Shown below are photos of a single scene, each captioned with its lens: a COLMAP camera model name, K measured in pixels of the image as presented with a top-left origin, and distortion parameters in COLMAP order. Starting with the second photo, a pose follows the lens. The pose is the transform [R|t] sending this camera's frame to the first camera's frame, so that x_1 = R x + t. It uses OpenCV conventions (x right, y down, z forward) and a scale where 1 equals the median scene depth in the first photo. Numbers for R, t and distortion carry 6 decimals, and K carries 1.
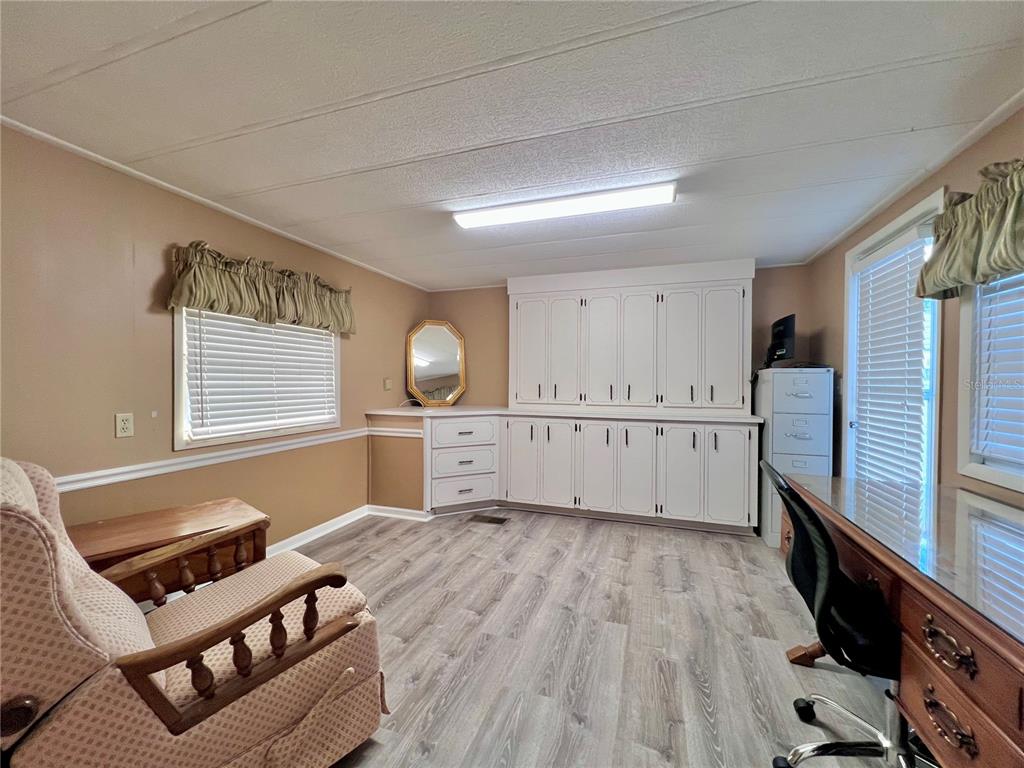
lens RADIAL K [[409.3, 0, 514.1], [0, 409.3, 383.8], [0, 0, 1]] dist [-0.000519, 0.000011]
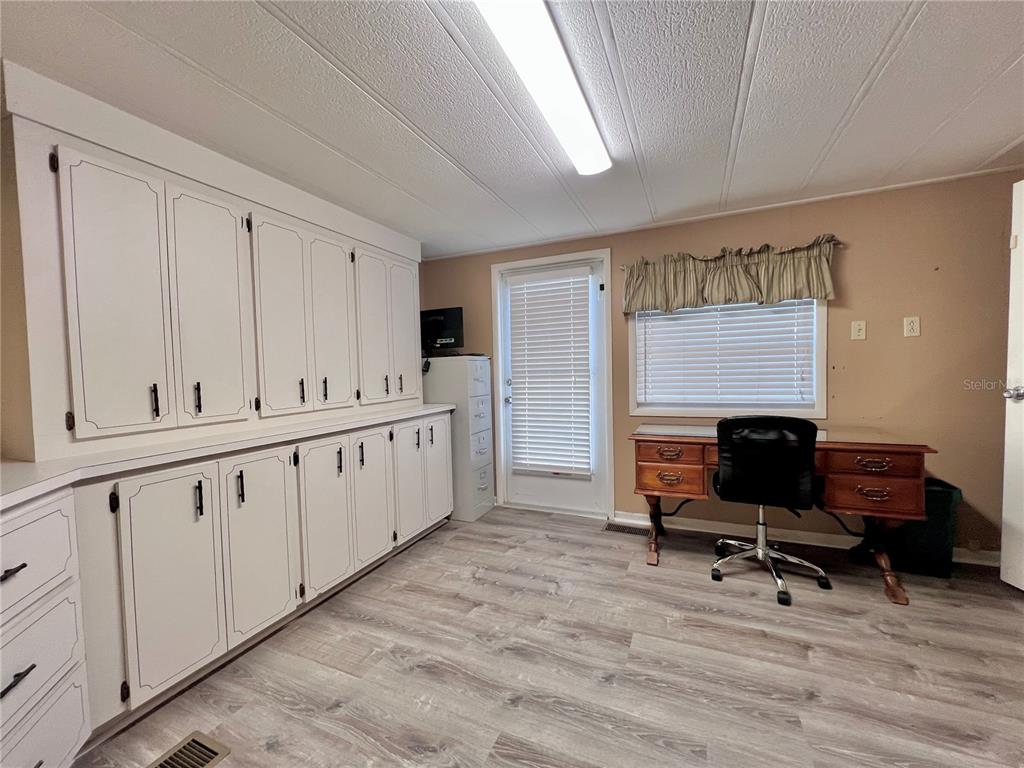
lens RADIAL K [[409.3, 0, 516.4], [0, 409.3, 382.4], [0, 0, 1]] dist [-0.000519, 0.000011]
pose [[0.080170, -0.041578, 0.995914, -0.478309], [0.031566, 0.998734, 0.039155, -0.007224], [-0.996281, 0.028298, 0.081381, 0.891549]]
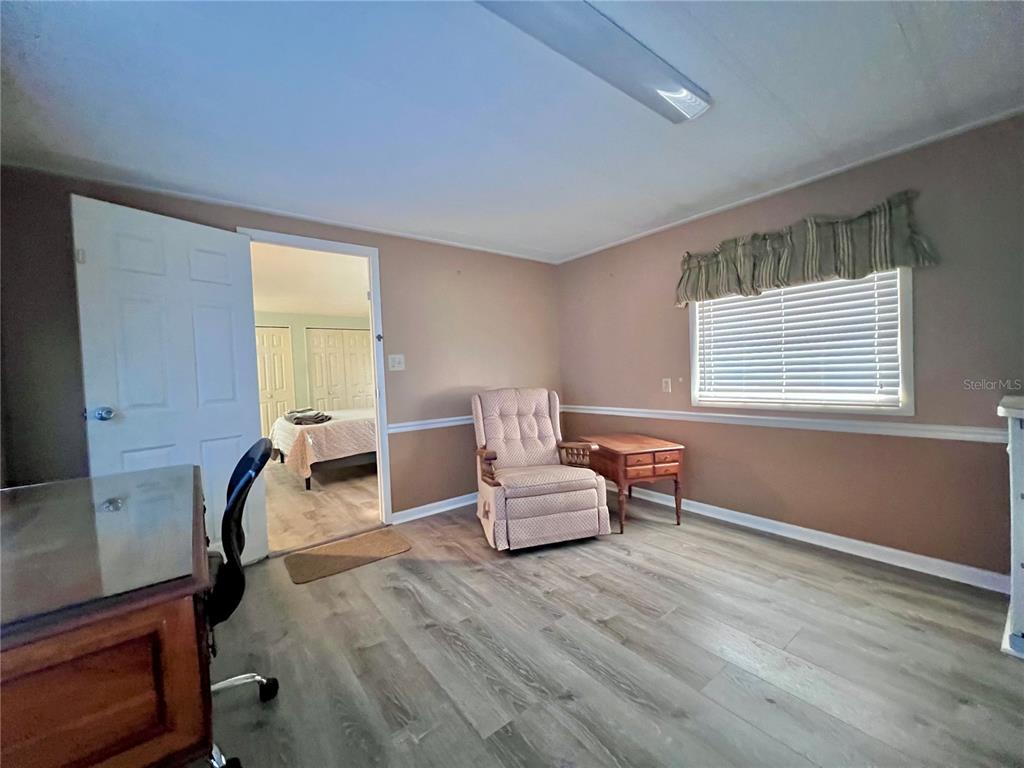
lens RADIAL K [[409.3, 0, 515.6], [0, 409.3, 385.4], [0, 0, 1]] dist [-0.000519, 0.000011]
pose [[-0.543733, 0.046033, -0.837995, 0.575283], [0.032568, 0.998900, 0.033741, 0.020194], [0.838626, -0.008946, -0.544634, 1.058878]]
